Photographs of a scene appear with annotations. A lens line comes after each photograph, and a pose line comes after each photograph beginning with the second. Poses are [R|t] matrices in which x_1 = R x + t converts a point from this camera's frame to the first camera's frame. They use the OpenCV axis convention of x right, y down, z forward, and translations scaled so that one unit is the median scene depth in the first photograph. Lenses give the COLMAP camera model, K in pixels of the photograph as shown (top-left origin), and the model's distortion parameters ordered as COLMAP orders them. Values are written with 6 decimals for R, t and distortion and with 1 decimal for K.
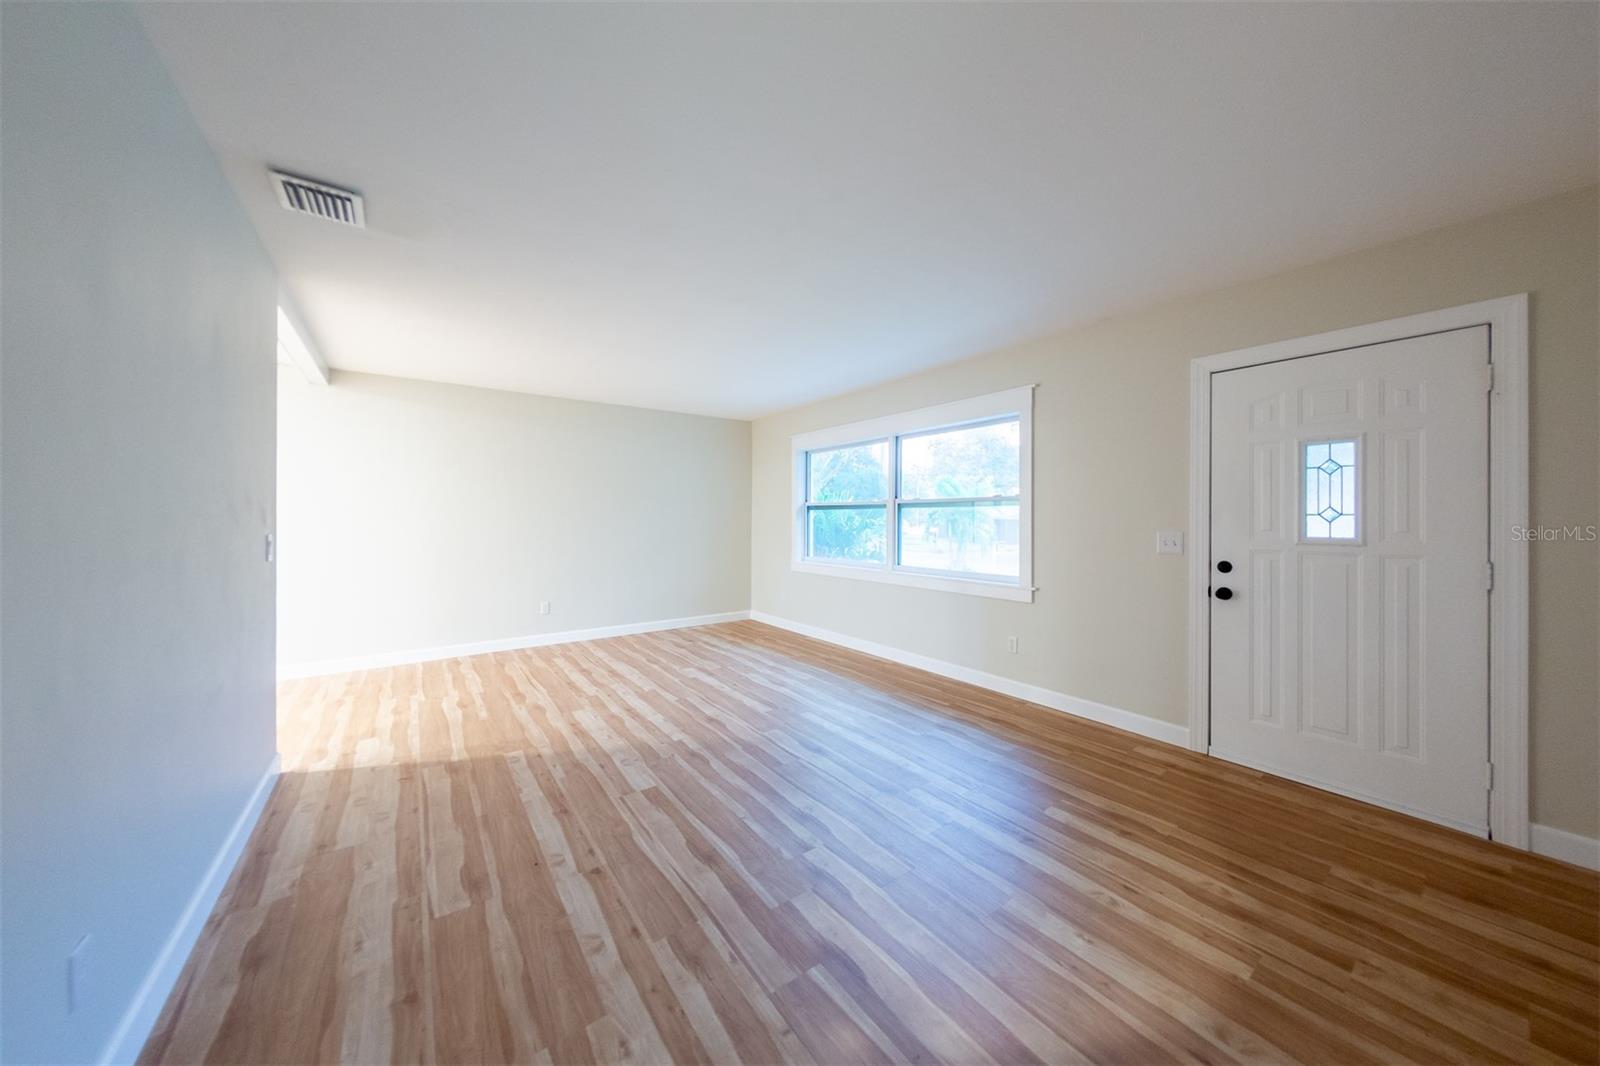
lens RADIAL K [[528.1, 0, 800.0], [0, 528.1, 533.0], [0, 0, 1]] dist [-0.001295, -0.000033]
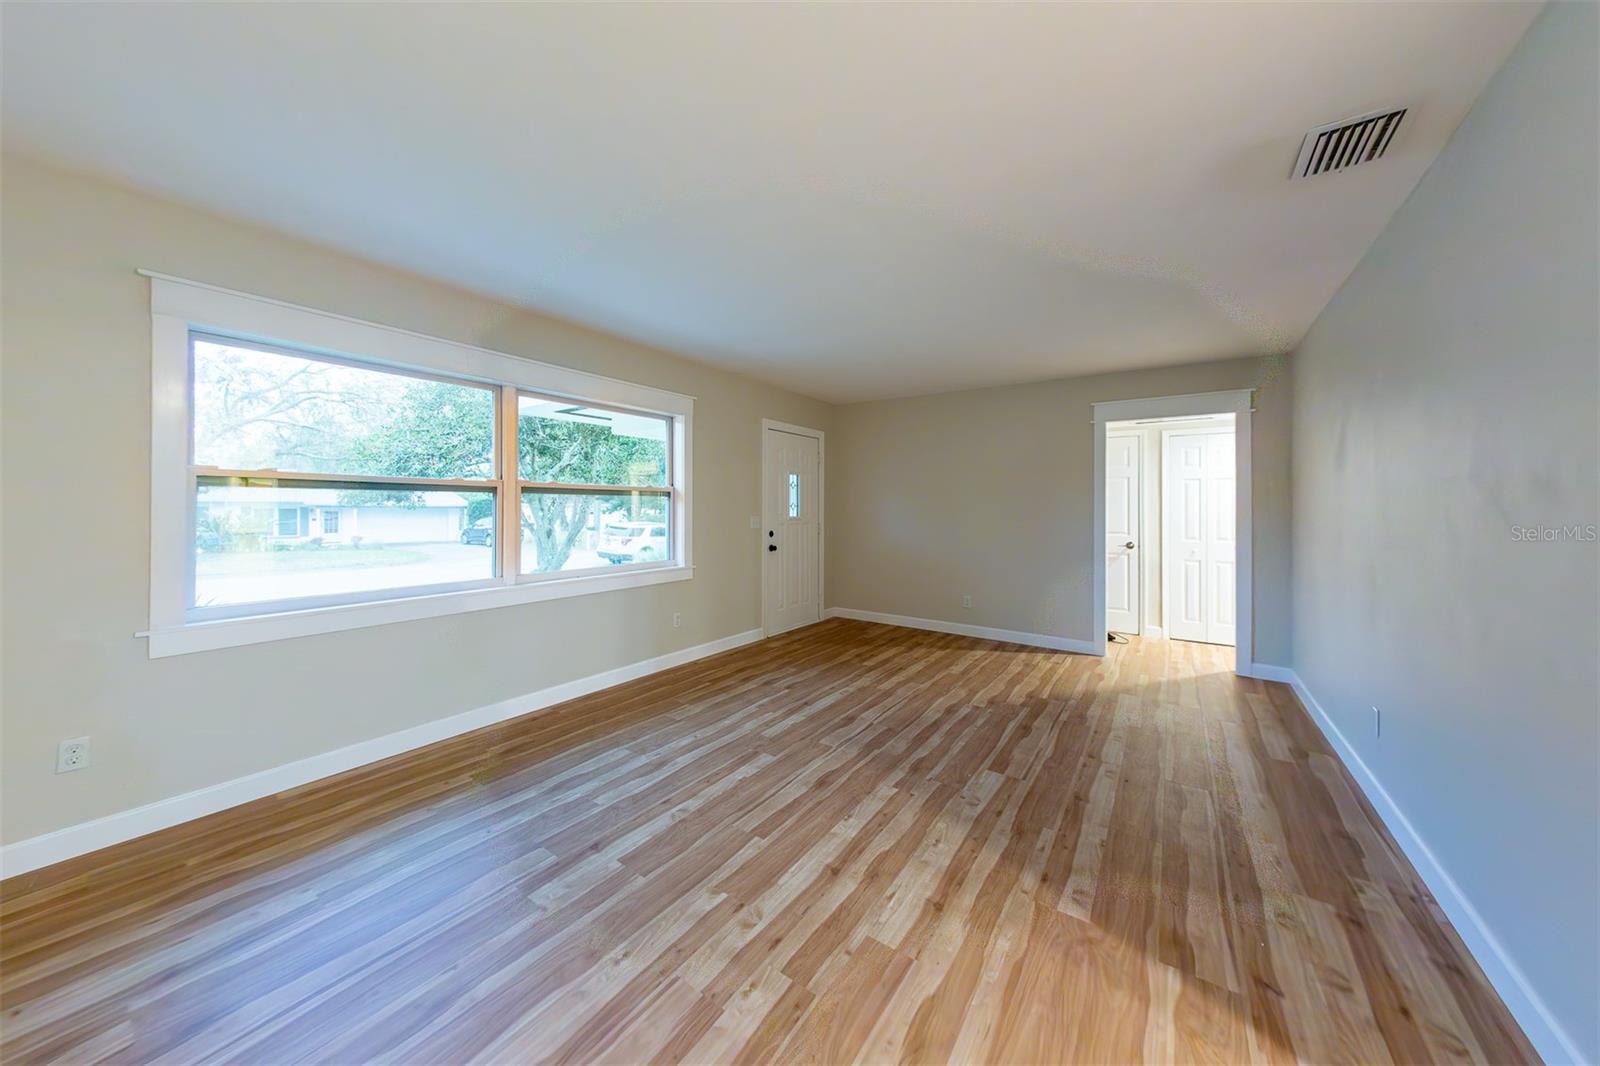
lens RADIAL K [[532.2, 0, 806.5], [0, 532.2, 516.7], [0, 0, 1]] dist [0.000368, -0.000035]
pose [[-0.324606, -0.018444, 0.945669, -0.980688], [0.020148, 0.999448, 0.026409, -0.042063], [-0.945635, 0.027626, -0.324055, 1.436083]]
